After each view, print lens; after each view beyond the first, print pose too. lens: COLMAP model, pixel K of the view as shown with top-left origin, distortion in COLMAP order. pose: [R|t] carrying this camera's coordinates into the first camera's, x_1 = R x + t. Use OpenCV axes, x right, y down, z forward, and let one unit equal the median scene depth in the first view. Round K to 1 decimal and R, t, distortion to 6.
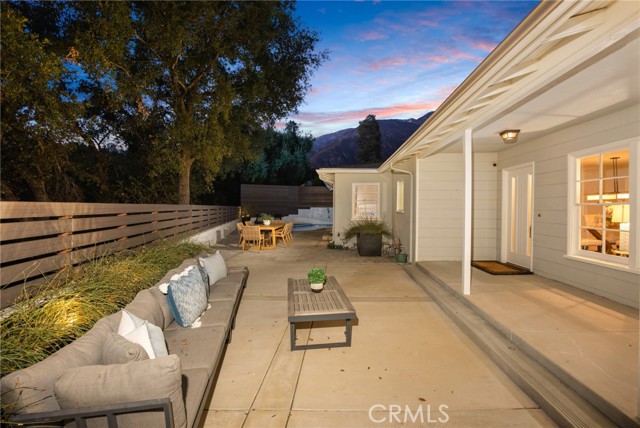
lens RADIAL K [[282.9, 0, 320.6], [0, 282.9, 209.8], [0, 0, 1]] dist [-0.013992, 0.000744]
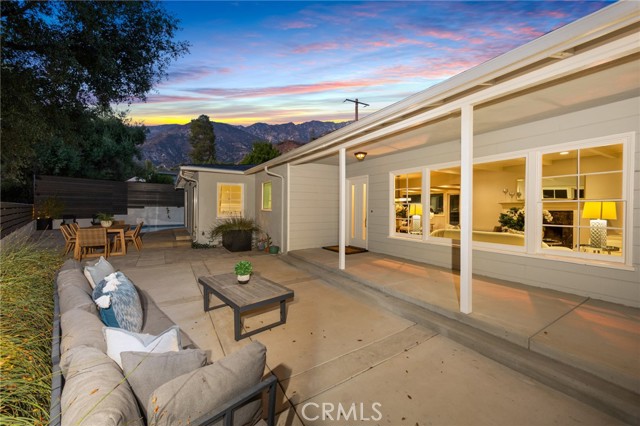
lens RADIAL K [[262.6, 0, 318.4], [0, 262.6, 209.6], [0, 0, 1]] dist [0.003218, 0.000301]
pose [[0.821106, -0.001755, 0.570773, -0.186669], [0.002103, 0.999998, 0.000049, 0.006673], [-0.570772, 0.001160, 0.821108, 0.013309]]
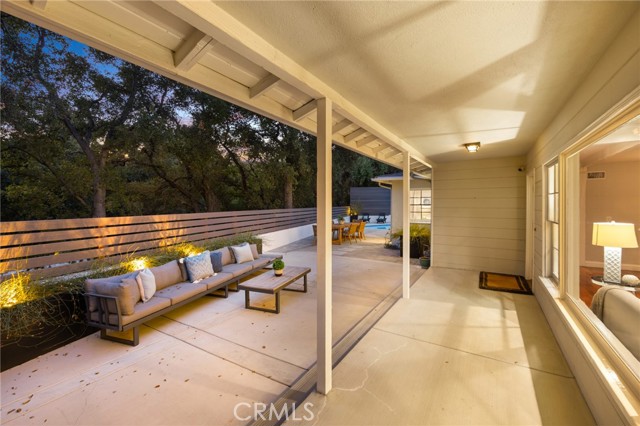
lens RADIAL K [[262.6, 0, 320.8], [0, 262.6, 207.6], [0, 0, 1]] dist [0.003218, 0.000301]
pose [[0.867792, 0.006456, -0.496885, 0.458948], [-0.002562, 0.999960, 0.008518, -0.042720], [0.496920, -0.006118, 0.867775, -0.043307]]
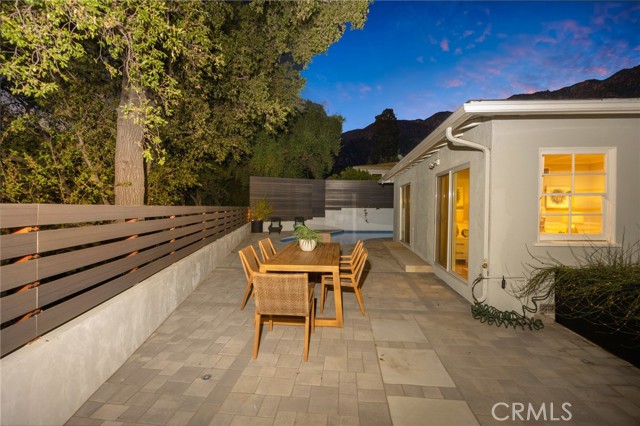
lens RADIAL K [[266.1, 0, 323.9], [0, 266.1, 209.7], [0, 0, 1]] dist [-0.000674, -0.000014]
pose [[0.999993, 0.002314, -0.003040, -0.254141], [-0.002308, 0.999996, 0.001822, -0.016171], [0.003044, -0.001815, 0.999994, 0.903984]]
